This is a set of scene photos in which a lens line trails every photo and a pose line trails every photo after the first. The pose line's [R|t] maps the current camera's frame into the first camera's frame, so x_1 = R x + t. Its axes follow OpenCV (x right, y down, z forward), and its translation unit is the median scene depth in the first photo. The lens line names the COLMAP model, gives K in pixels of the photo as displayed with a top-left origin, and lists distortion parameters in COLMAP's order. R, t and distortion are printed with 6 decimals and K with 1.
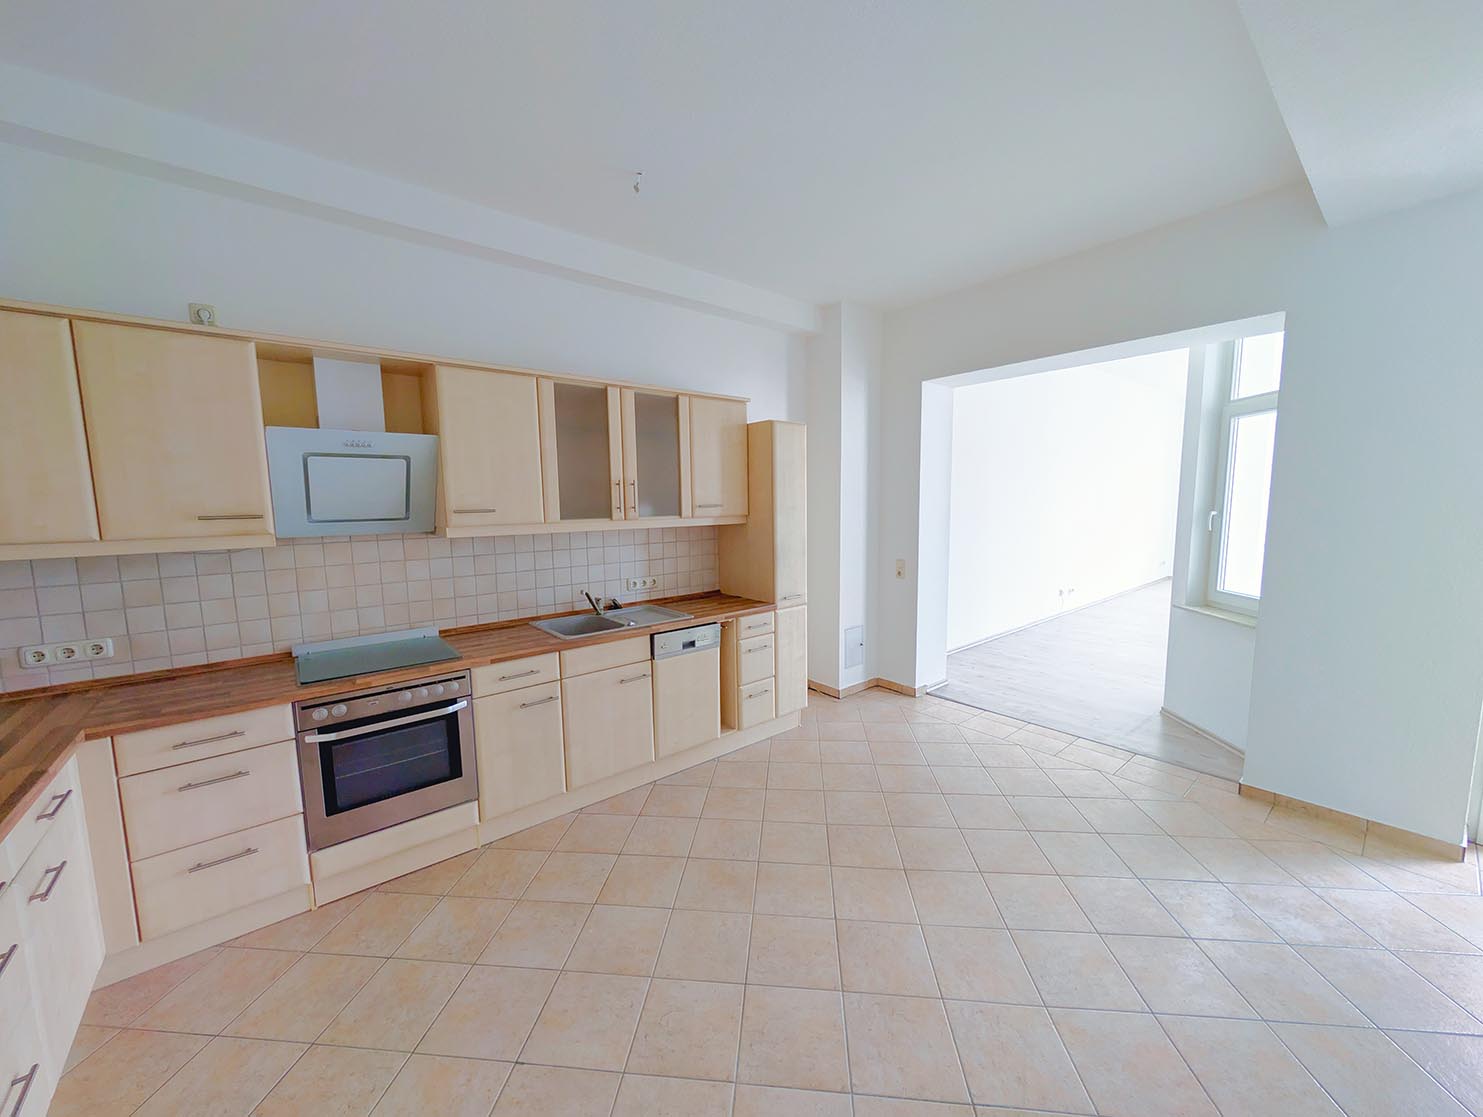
lens RADIAL K [[557.9, 0, 739.6], [0, 557.9, 561.3], [0, 0, 1]] dist [-0.001176, -0.000075]
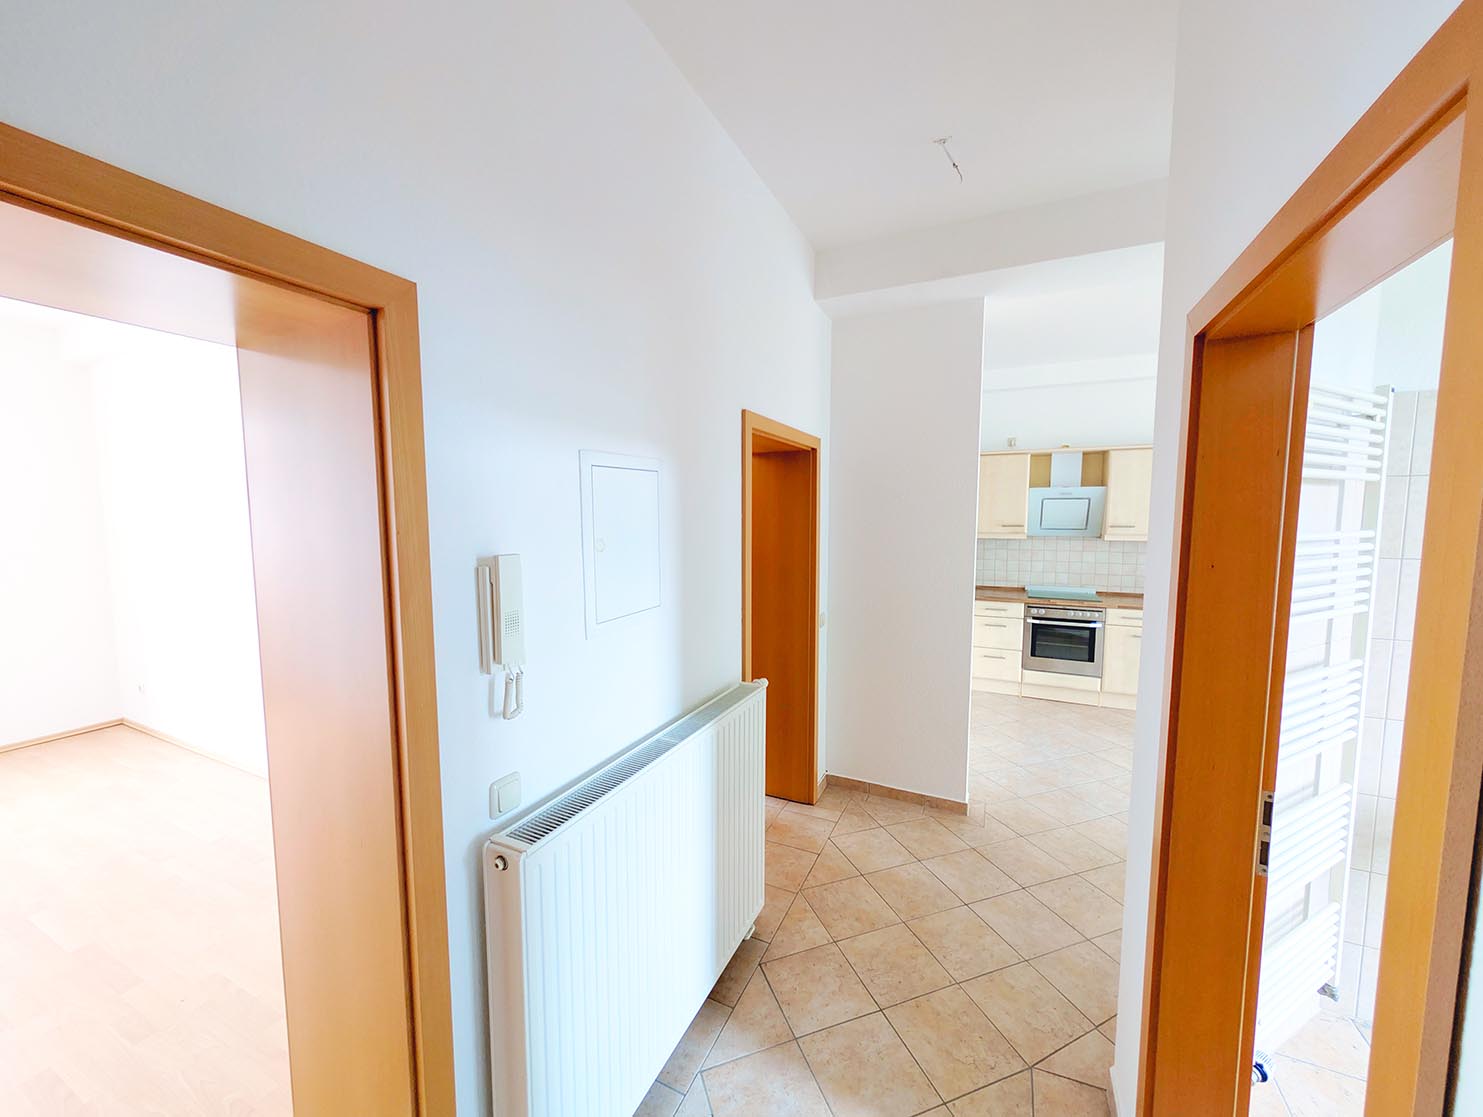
lens RADIAL K [[557.9, 0, 739.6], [0, 557.9, 561.3], [0, 0, 1]] dist [-0.001176, -0.000075]
pose [[0.418586, 0.093258, -0.903376, 0.687645], [-0.107258, 0.992829, 0.052794, 0.063288], [0.901821, 0.074796, 0.425587, -0.939024]]
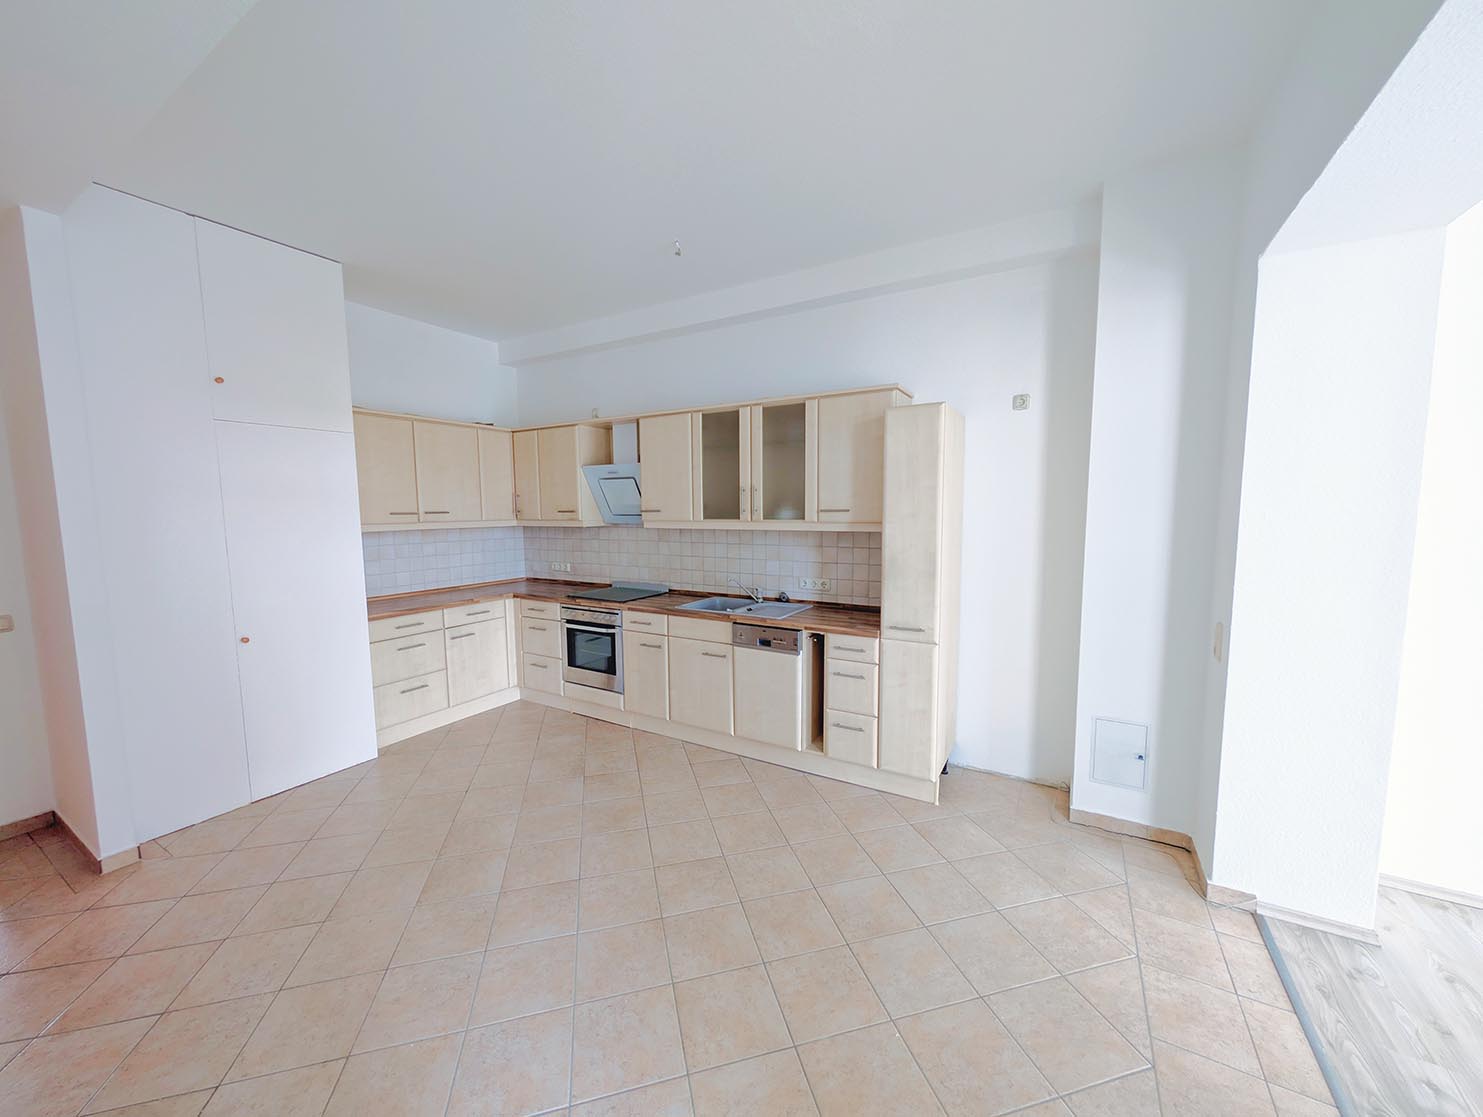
lens RADIAL K [[561.6, 0, 741.5], [0, 561.6, 558.5], [0, 0, 1]] dist [0.002182, 0.000399]
pose [[0.343240, 0.097178, -0.934207, 1.077154], [-0.101400, 0.992654, 0.066002, -0.090276], [0.933758, 0.072074, 0.350572, 0.725368]]
